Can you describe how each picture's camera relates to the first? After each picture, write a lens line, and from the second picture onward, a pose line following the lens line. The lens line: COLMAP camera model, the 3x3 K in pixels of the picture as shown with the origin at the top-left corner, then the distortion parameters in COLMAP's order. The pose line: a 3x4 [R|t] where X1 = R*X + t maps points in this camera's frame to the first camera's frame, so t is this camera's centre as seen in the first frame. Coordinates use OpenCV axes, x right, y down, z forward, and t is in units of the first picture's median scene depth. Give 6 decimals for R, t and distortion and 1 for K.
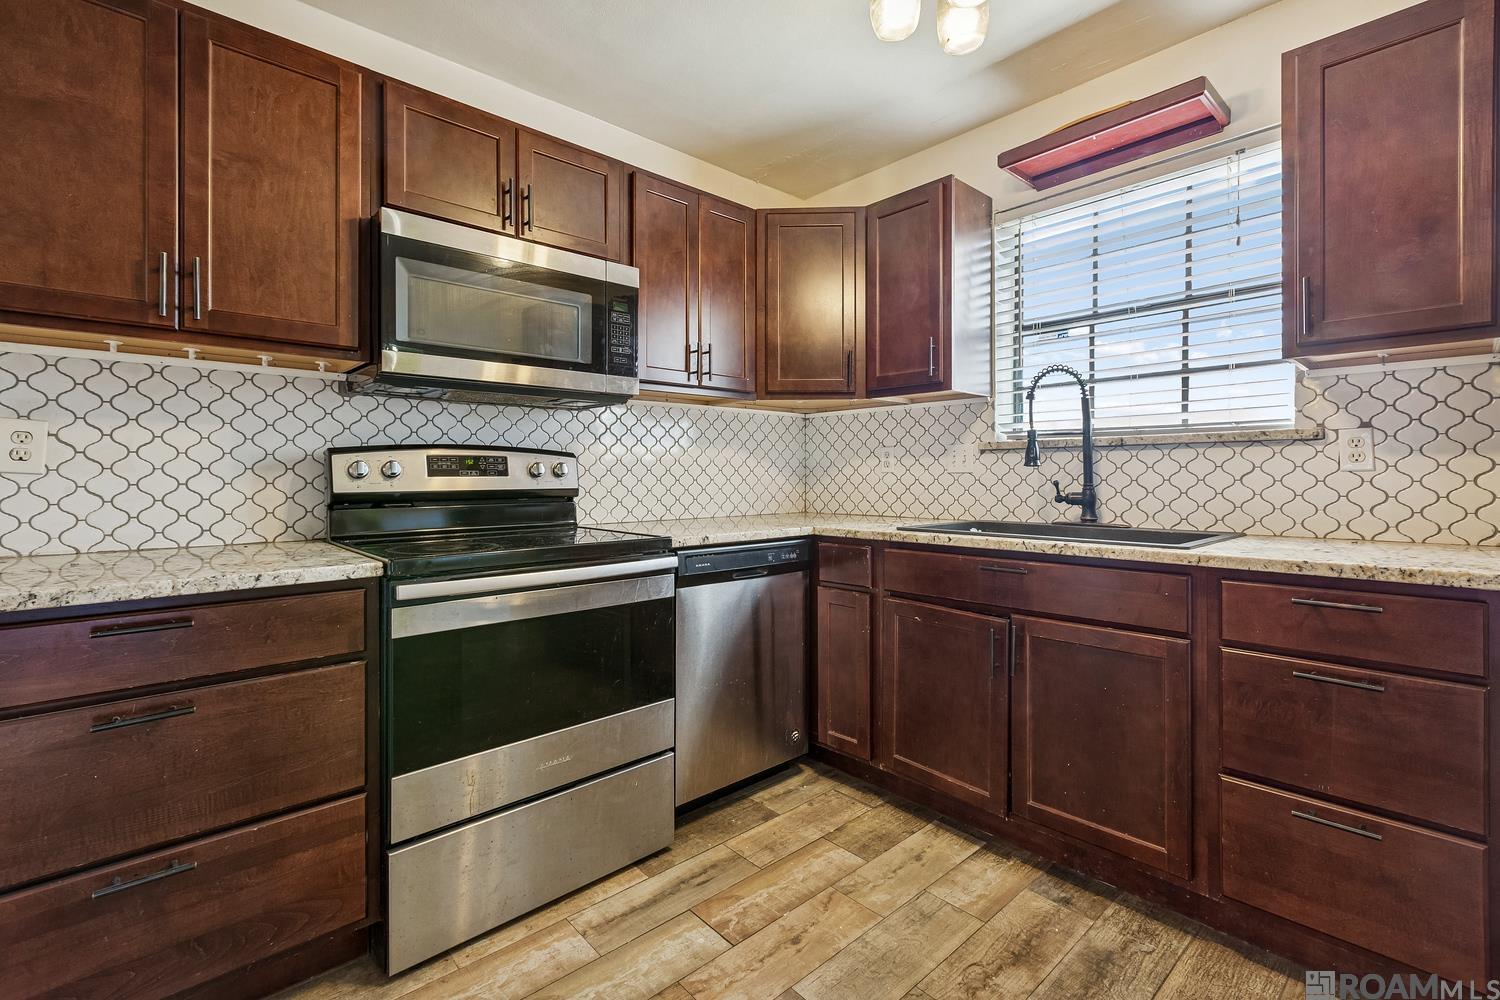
lens RADIAL K [[665.8, 0, 718.0], [0, 665.8, 447.4], [0, 0, 1]] dist [-0.000192, -0.000076]
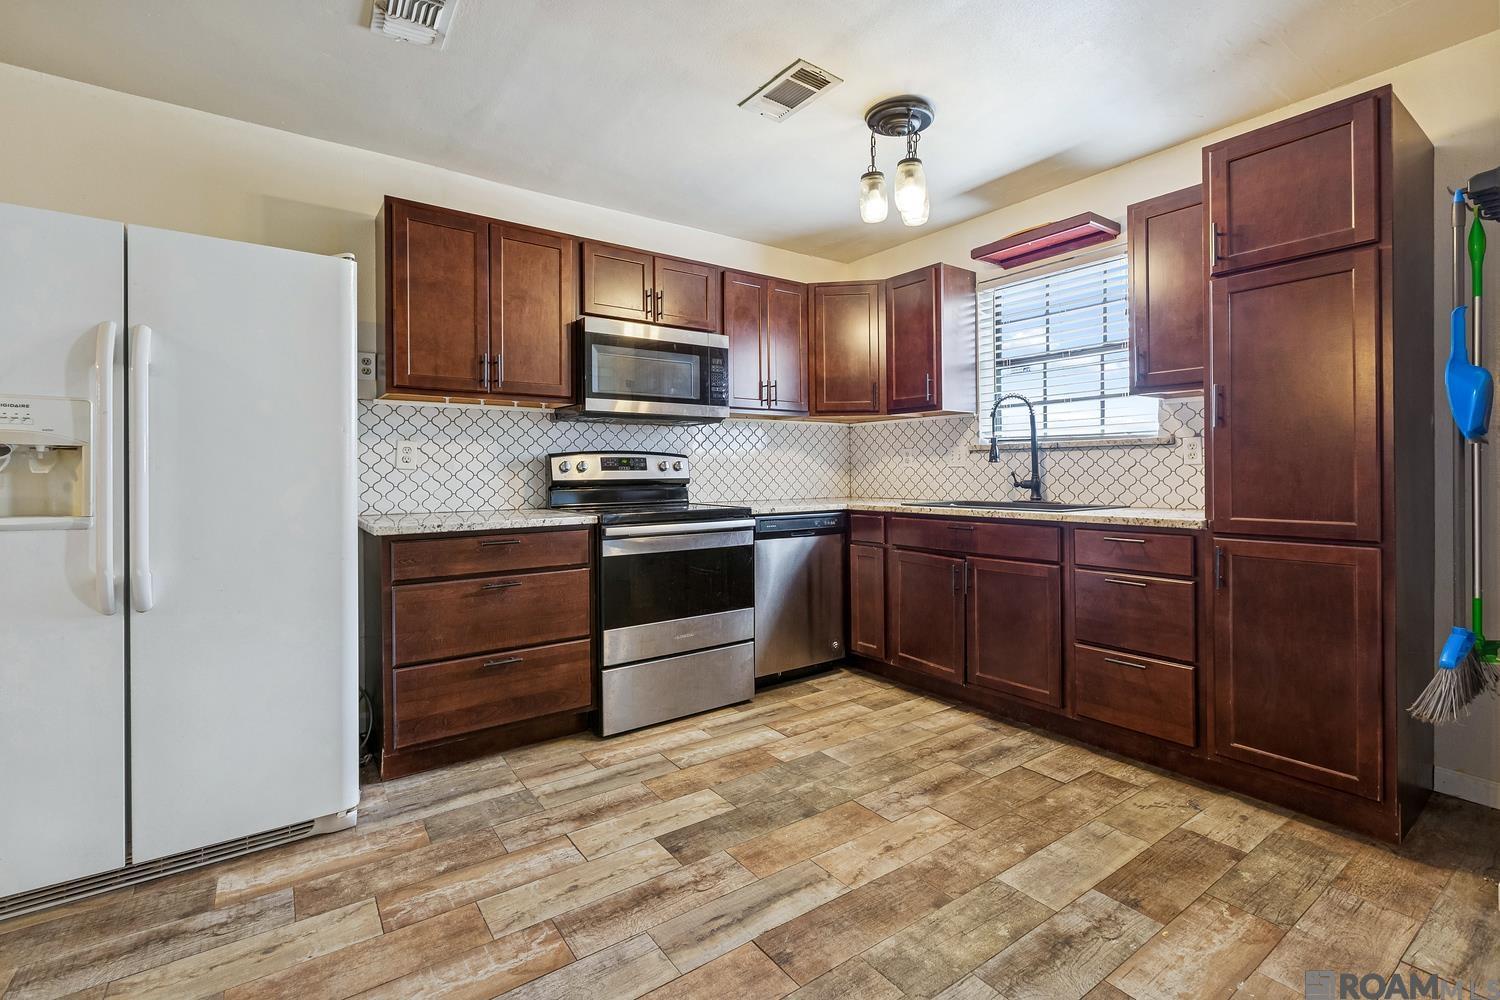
lens RADIAL K [[665.8, 0, 718.0], [0, 665.8, 447.4], [0, 0, 1]] dist [-0.000192, -0.000076]
pose [[0.993334, -0.007562, -0.115020, 0.035636], [0.008355, 0.999945, 0.006410, -0.021386], [0.114965, -0.007329, 0.993343, -0.591141]]
